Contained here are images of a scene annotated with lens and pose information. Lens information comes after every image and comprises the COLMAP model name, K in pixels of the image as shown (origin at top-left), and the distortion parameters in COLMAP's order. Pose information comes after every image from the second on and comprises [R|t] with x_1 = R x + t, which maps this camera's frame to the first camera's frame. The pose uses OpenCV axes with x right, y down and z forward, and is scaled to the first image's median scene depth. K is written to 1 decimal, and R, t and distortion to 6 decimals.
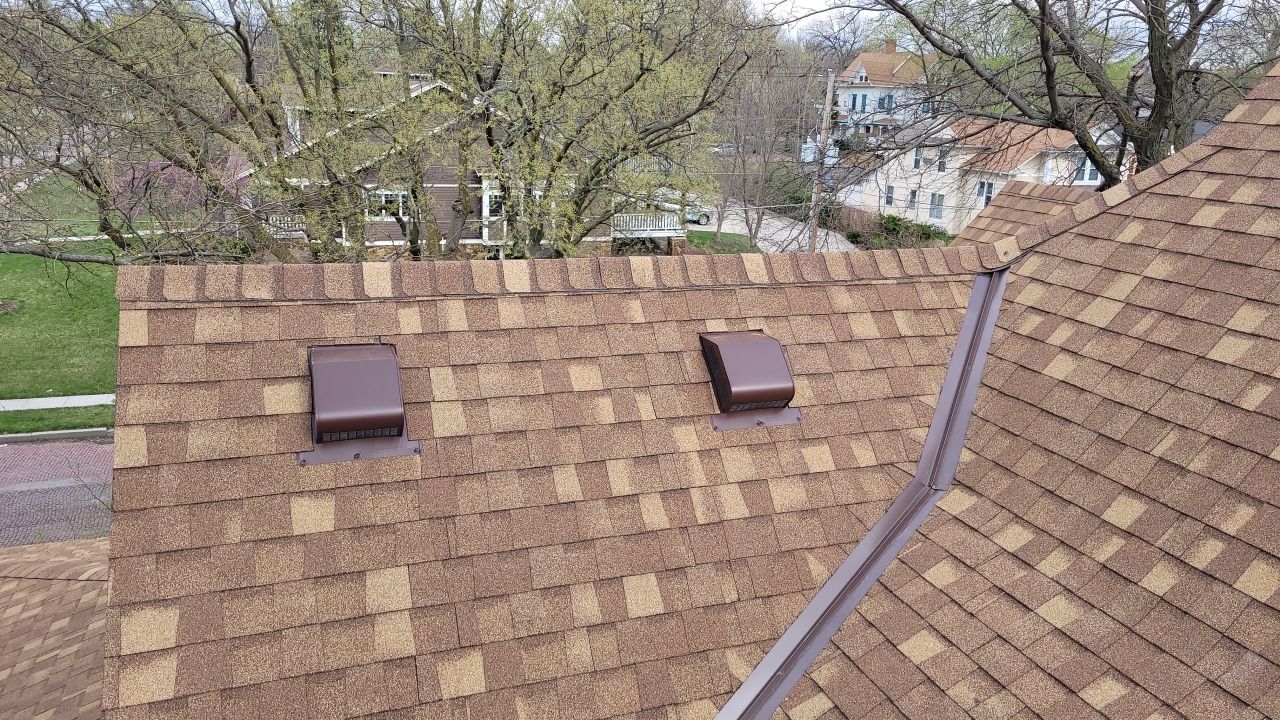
lens RADIAL K [[967.4, 0, 645.2], [0, 967.4, 366.0], [0, 0, 1]] dist [0.061792, -0.052179]
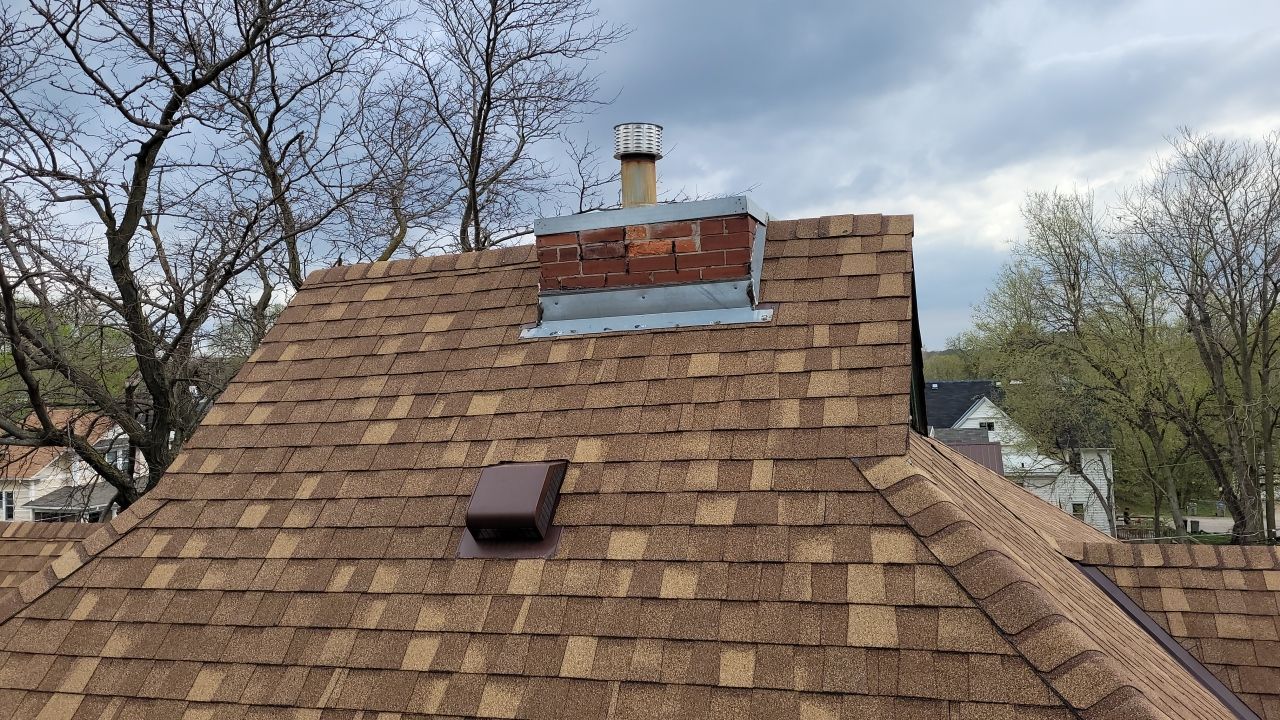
lens RADIAL K [[967.4, 0, 645.2], [0, 967.4, 366.0], [0, 0, 1]] dist [0.061792, -0.052179]
pose [[0.608329, -0.046352, 0.792330, 0.093092], [0.272662, 0.949740, -0.153781, -0.064409], [-0.745380, 0.309588, 0.590393, -0.005262]]
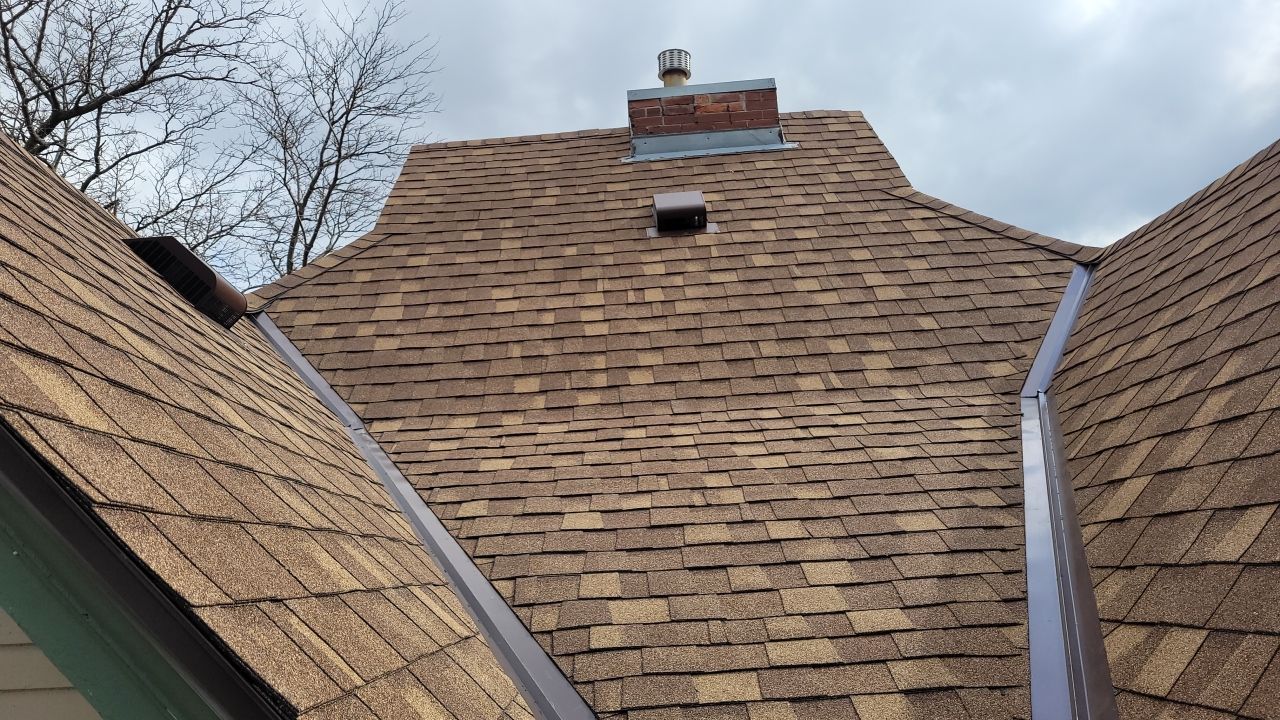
lens RADIAL K [[967.4, 0, 645.2], [0, 967.4, 366.0], [0, 0, 1]] dist [0.061792, -0.052179]
pose [[0.323722, 0.143308, 0.935236, -0.514892], [0.330944, 0.908874, -0.253821, 0.389072], [-0.886386, 0.391678, 0.246795, 0.411800]]
